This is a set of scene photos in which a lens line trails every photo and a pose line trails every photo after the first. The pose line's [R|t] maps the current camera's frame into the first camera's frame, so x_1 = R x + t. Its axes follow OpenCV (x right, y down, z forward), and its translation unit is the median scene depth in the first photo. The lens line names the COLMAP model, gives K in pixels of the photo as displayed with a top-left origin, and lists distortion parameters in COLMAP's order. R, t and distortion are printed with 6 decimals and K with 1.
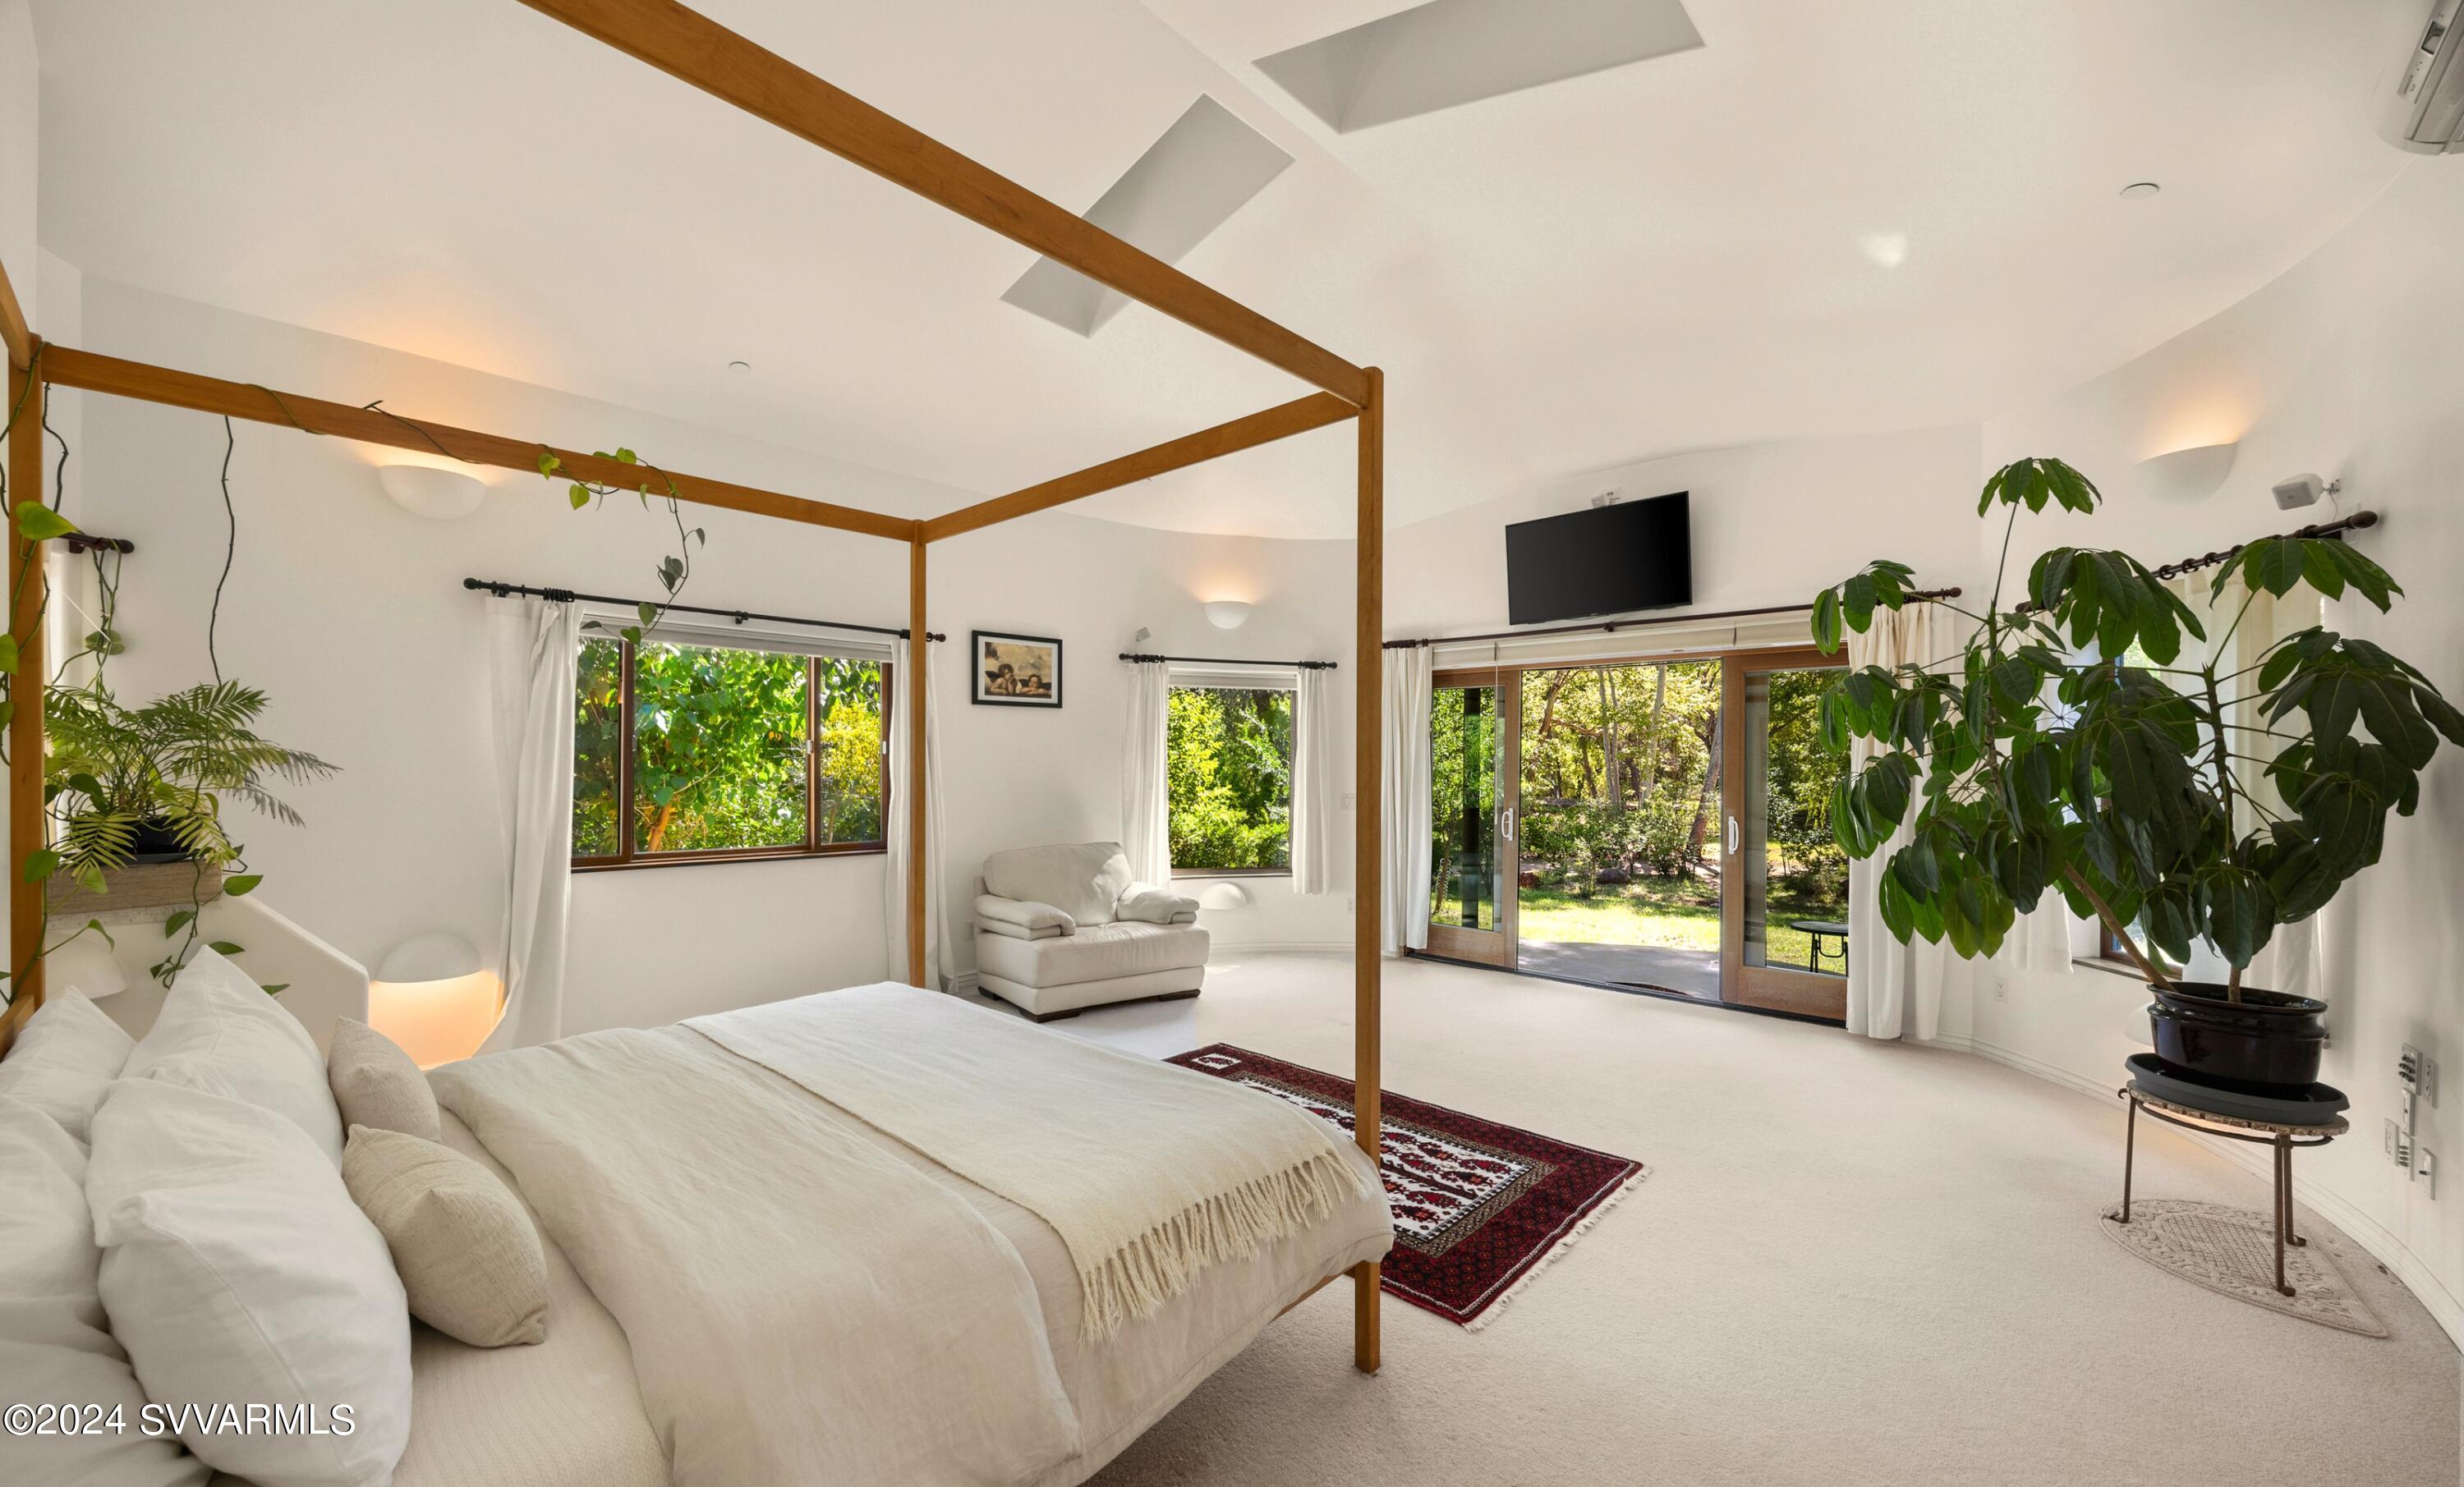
lens RADIAL K [[961.0, 0, 1230.8], [0, 961.0, 753.8], [0, 0, 1]] dist [0.000259, 0.000005]
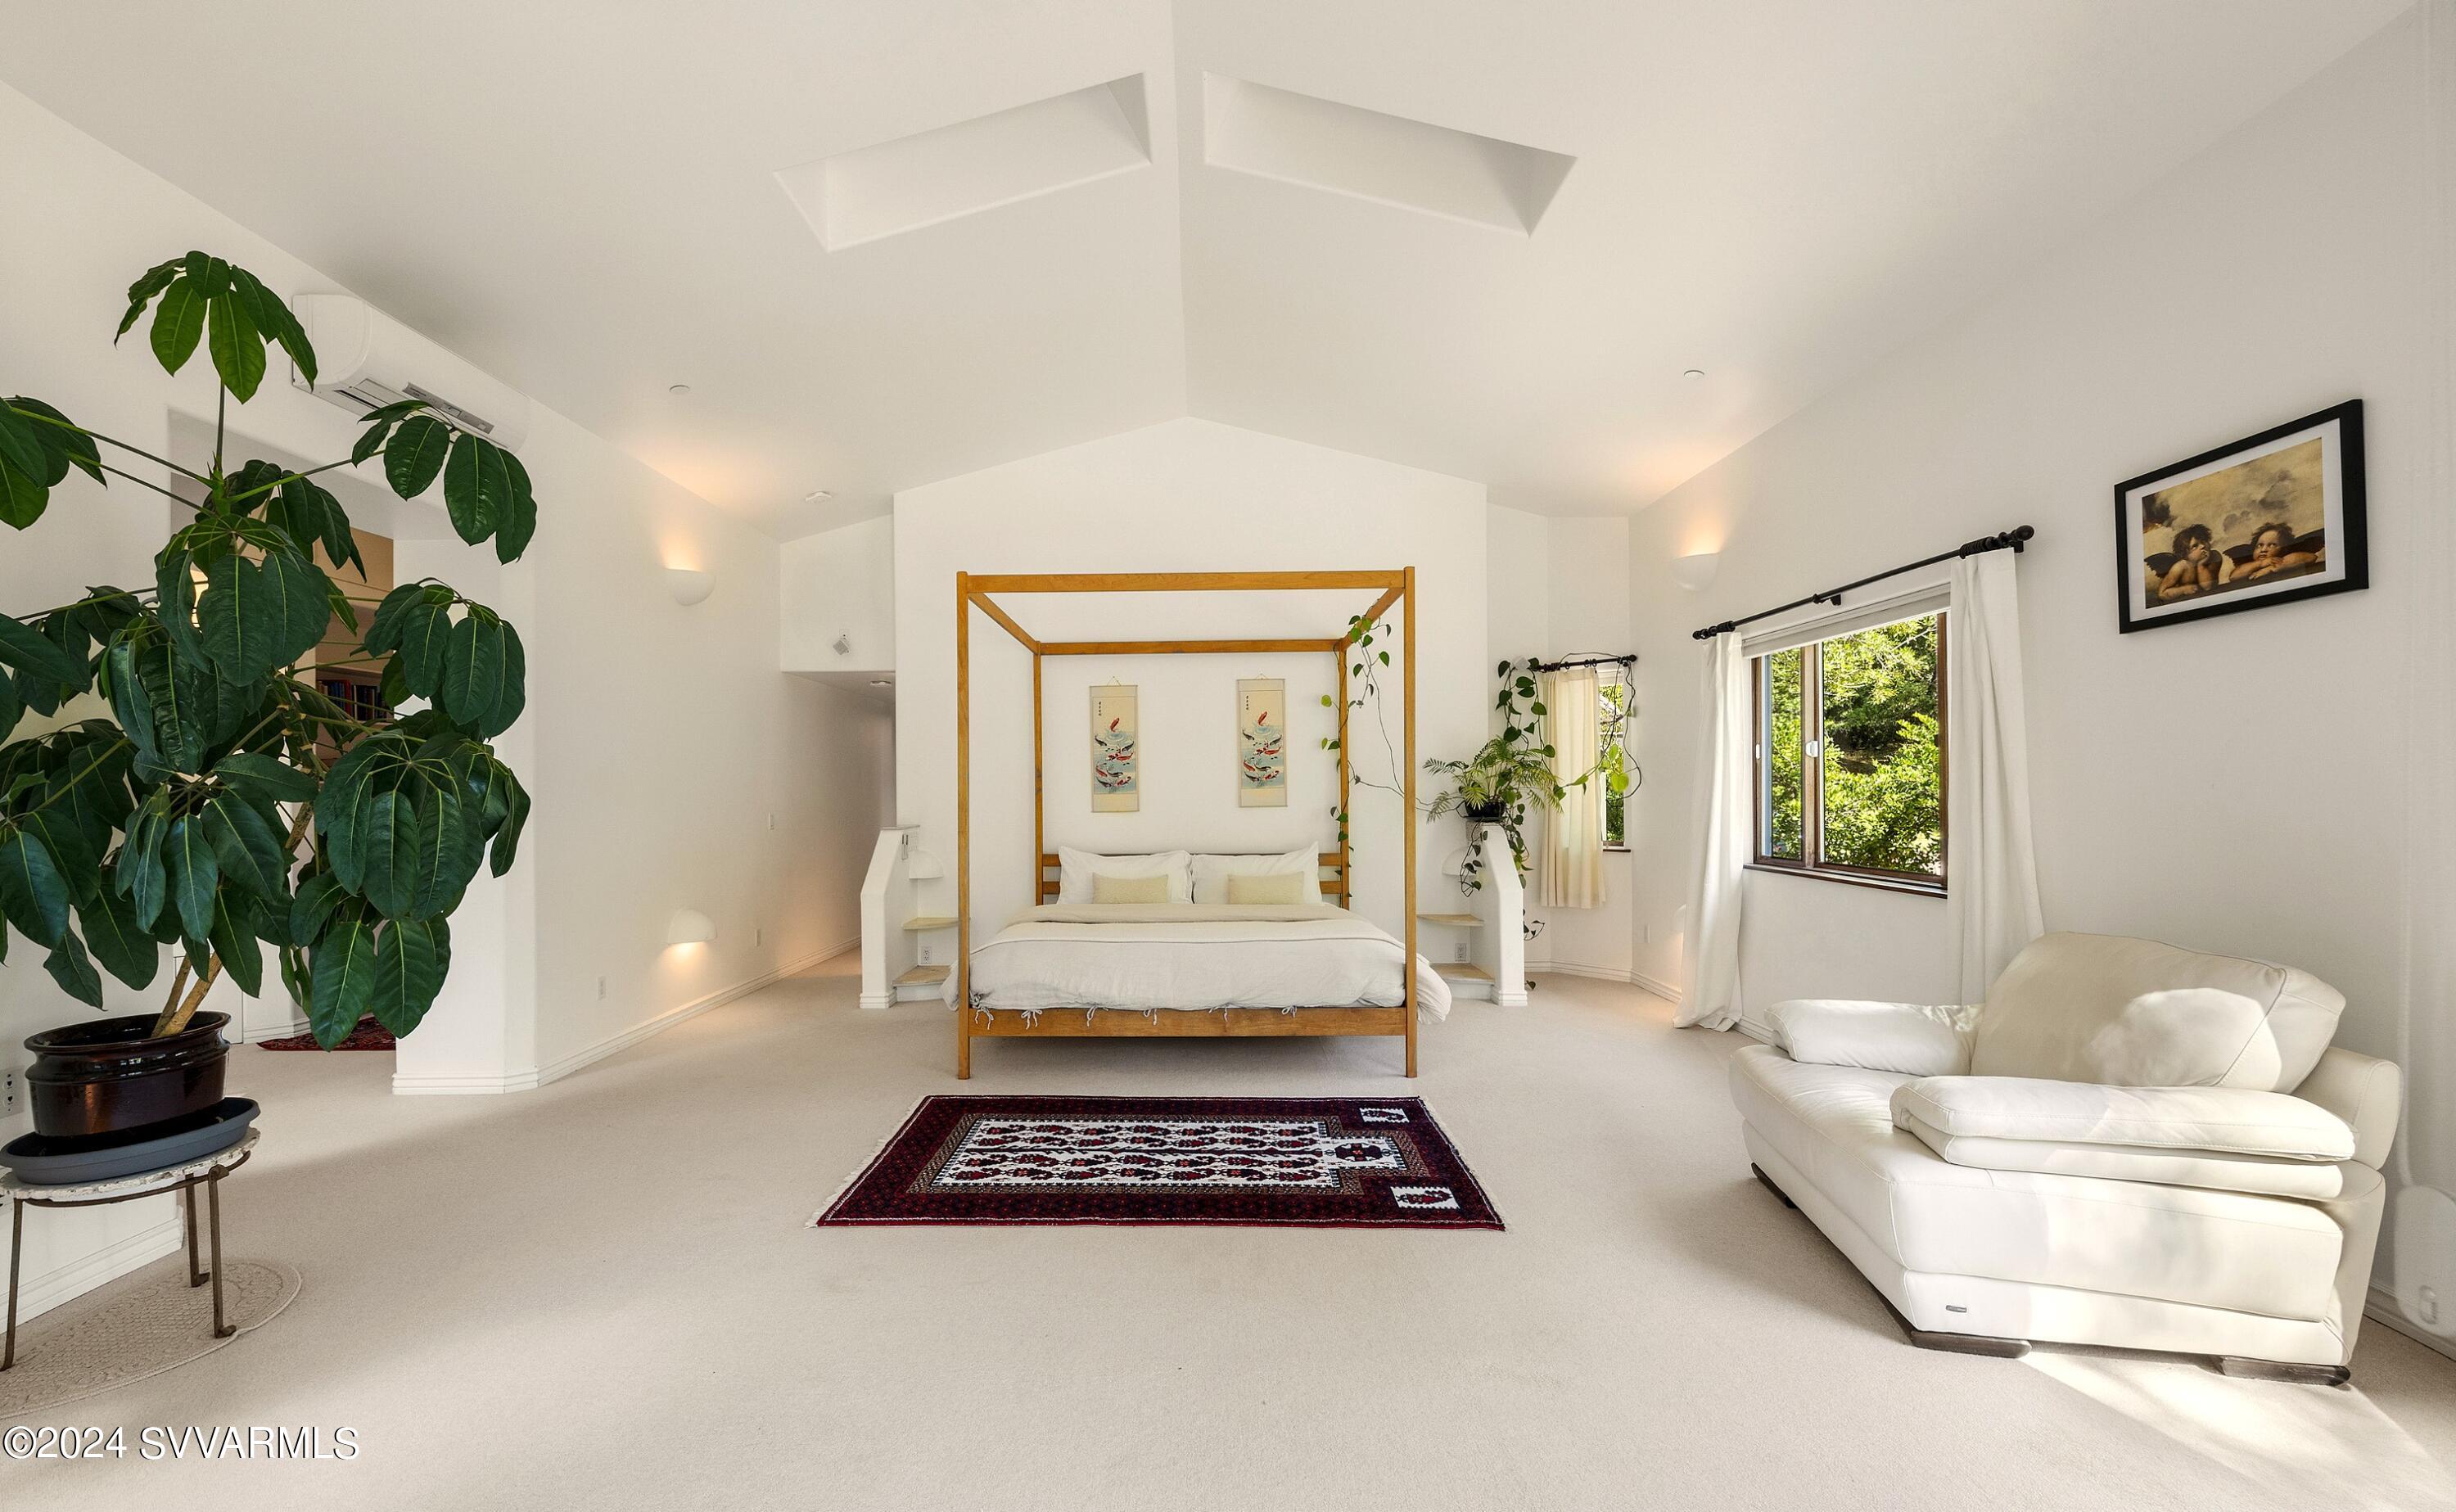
lens RADIAL K [[1052.0, 0, 1220.7], [0, 1052.0, 777.9], [0, 0, 1]] dist [0.000662, 0.000094]
pose [[-0.735468, 0.000094, -0.677559, 0.440500], [0.019956, 0.999569, -0.021523, 0.025696], [0.677266, -0.029351, -0.735153, 1.072189]]
